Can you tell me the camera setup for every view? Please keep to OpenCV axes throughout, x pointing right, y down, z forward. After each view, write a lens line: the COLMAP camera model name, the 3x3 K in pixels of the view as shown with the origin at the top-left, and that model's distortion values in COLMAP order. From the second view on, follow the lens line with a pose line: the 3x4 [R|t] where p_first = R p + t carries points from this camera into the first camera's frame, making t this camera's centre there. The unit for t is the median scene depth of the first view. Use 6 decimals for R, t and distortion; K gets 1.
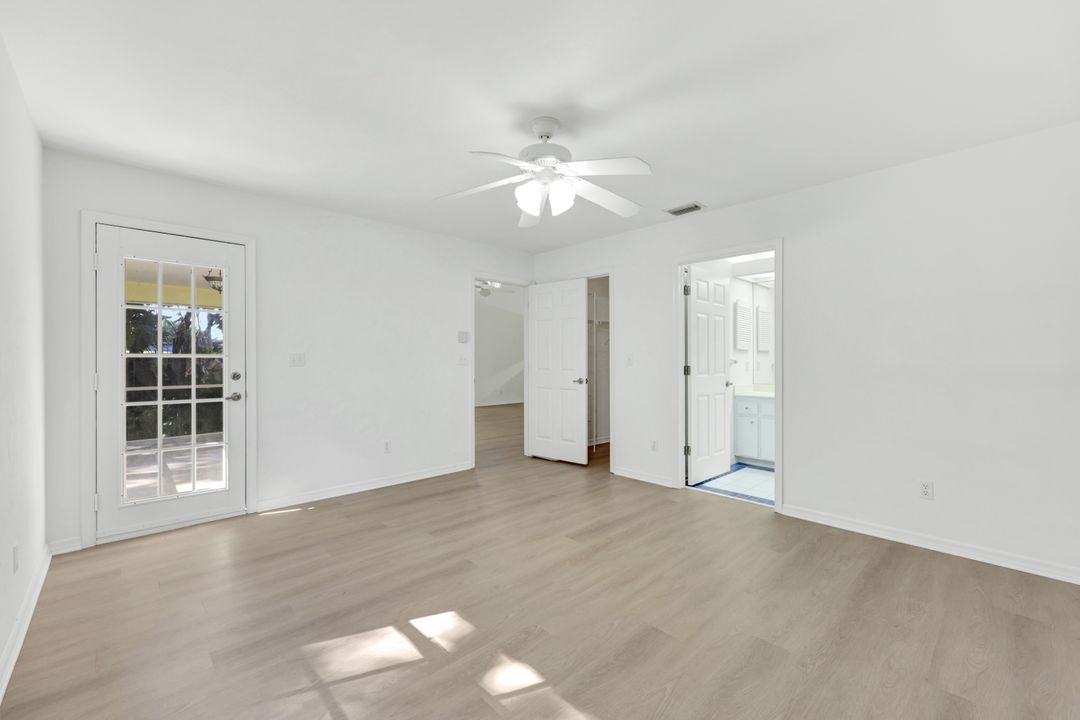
lens RADIAL K [[438.9, 0, 540.1], [0, 438.9, 362.6], [0, 0, 1]] dist [0.002940, 0.000159]
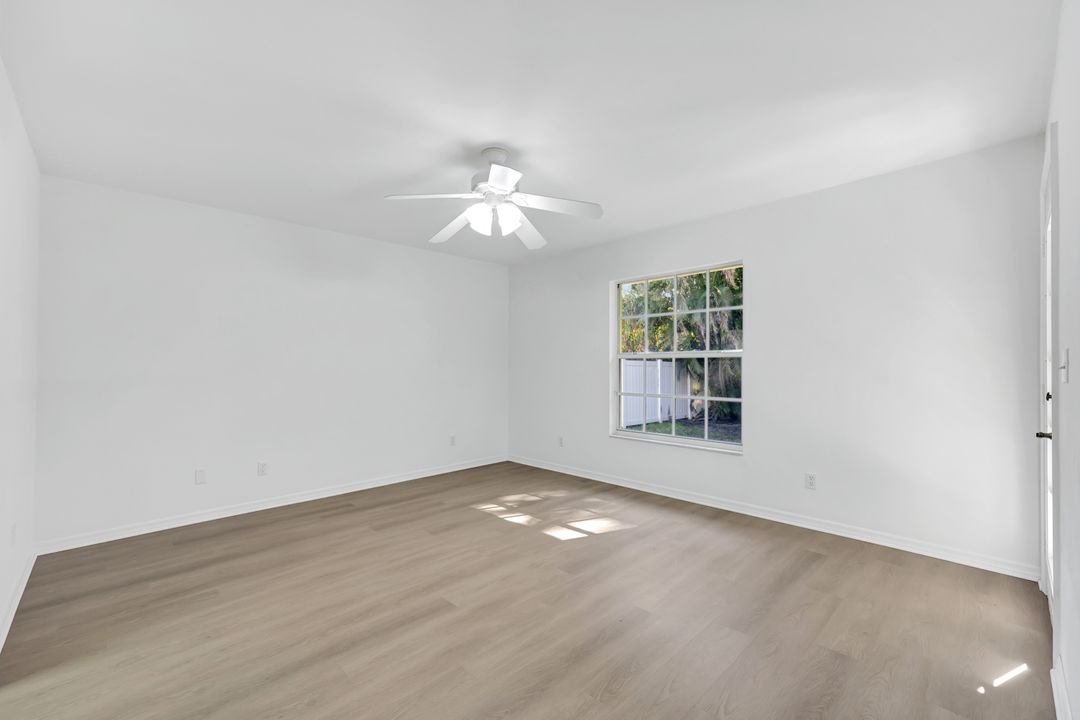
lens RADIAL K [[438.9, 0, 539.9], [0, 438.9, 362.6], [0, 0, 1]] dist [0.002940, 0.000159]
pose [[-0.999811, 0.006164, -0.018434, -0.078132], [0.006251, 0.999970, -0.004654, -0.010743], [0.018405, -0.004768, -0.999819, 1.921517]]
